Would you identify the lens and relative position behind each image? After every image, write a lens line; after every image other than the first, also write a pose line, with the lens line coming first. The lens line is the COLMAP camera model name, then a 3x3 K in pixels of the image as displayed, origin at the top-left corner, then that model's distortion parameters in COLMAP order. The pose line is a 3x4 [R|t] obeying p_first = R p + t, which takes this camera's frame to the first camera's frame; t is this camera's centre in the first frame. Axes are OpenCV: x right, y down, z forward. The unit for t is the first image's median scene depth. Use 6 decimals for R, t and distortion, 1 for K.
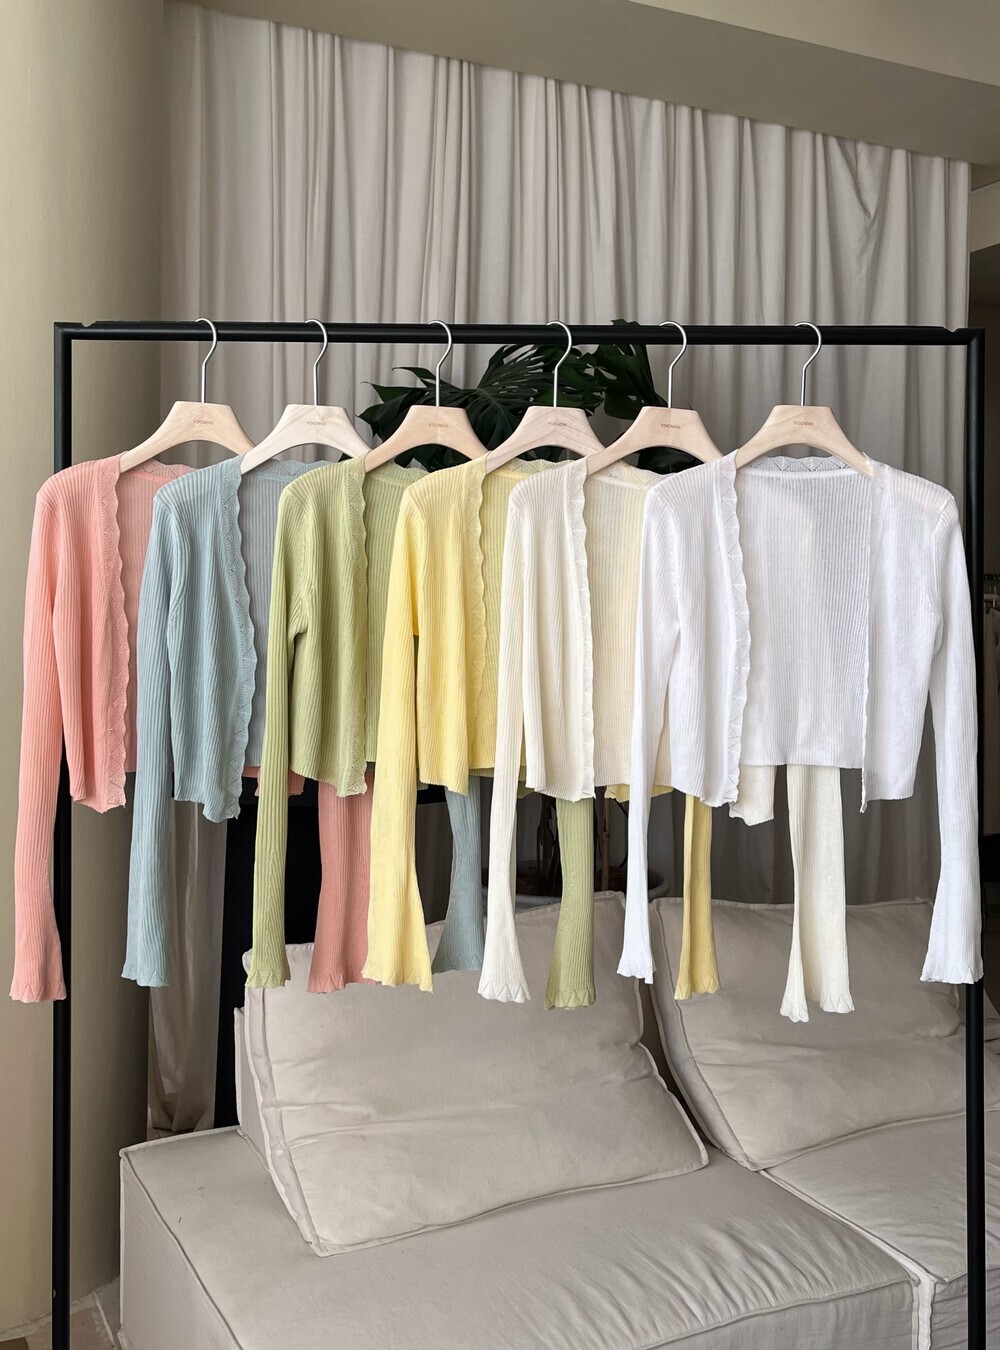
lens RADIAL K [[1115.3, 0, 500.0], [0, 1115.3, 675.0], [0, 0, 1]] dist [-0.043953, 0.006950]
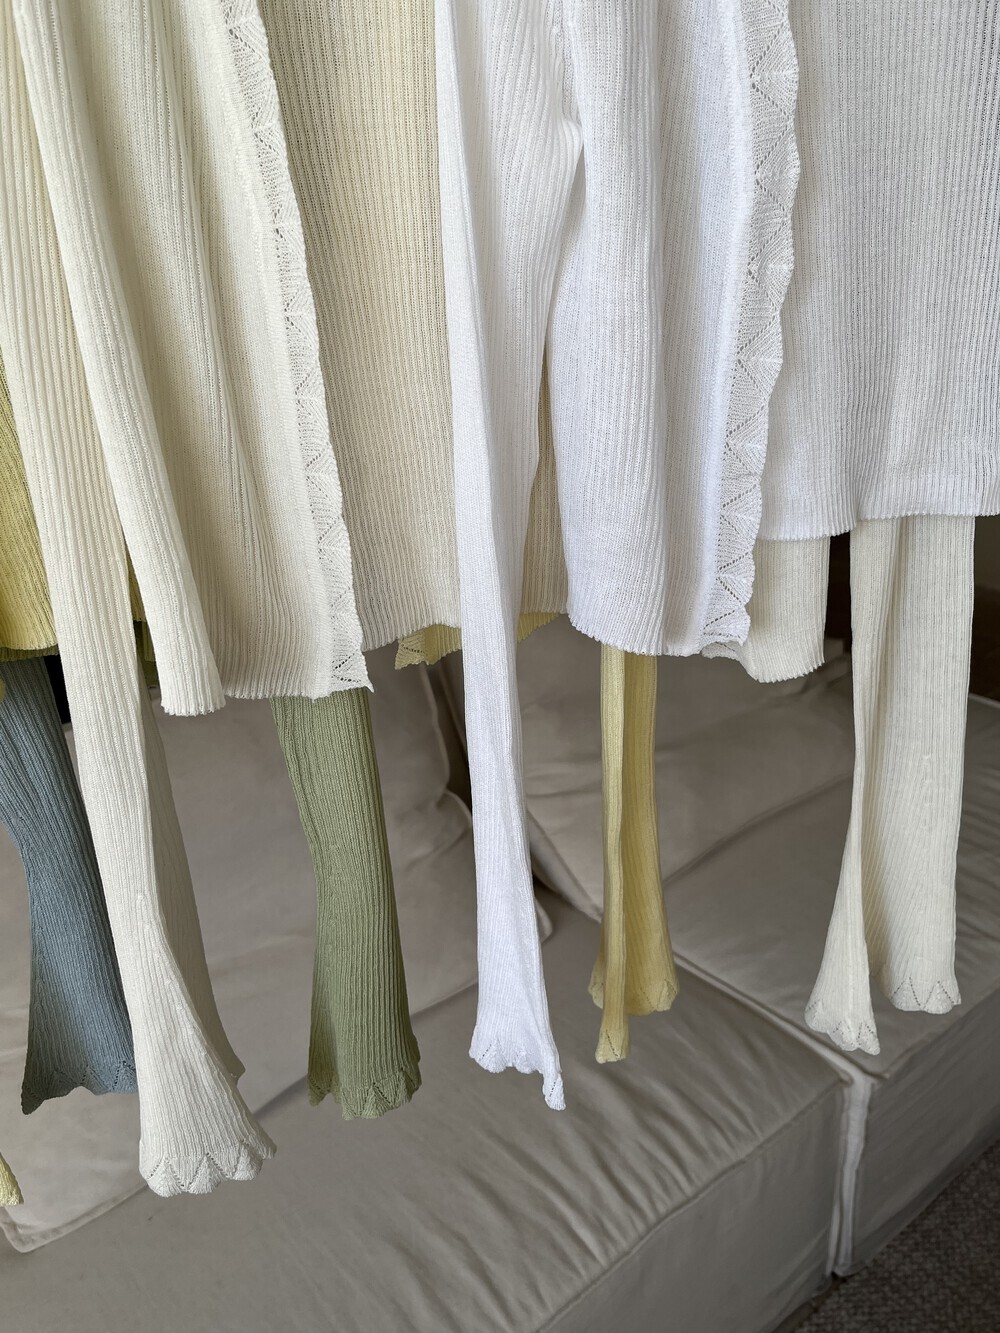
lens RADIAL K [[1212.5, 0, 495.7], [0, 1212.5, 706.8], [0, 0, 1]] dist [0.041477, 0.010493]
pose [[0.973180, -0.149533, 0.174815, 0.053080], [0.080340, 0.932992, 0.350816, -0.017021], [-0.215559, -0.327363, 0.919983, 0.606939]]
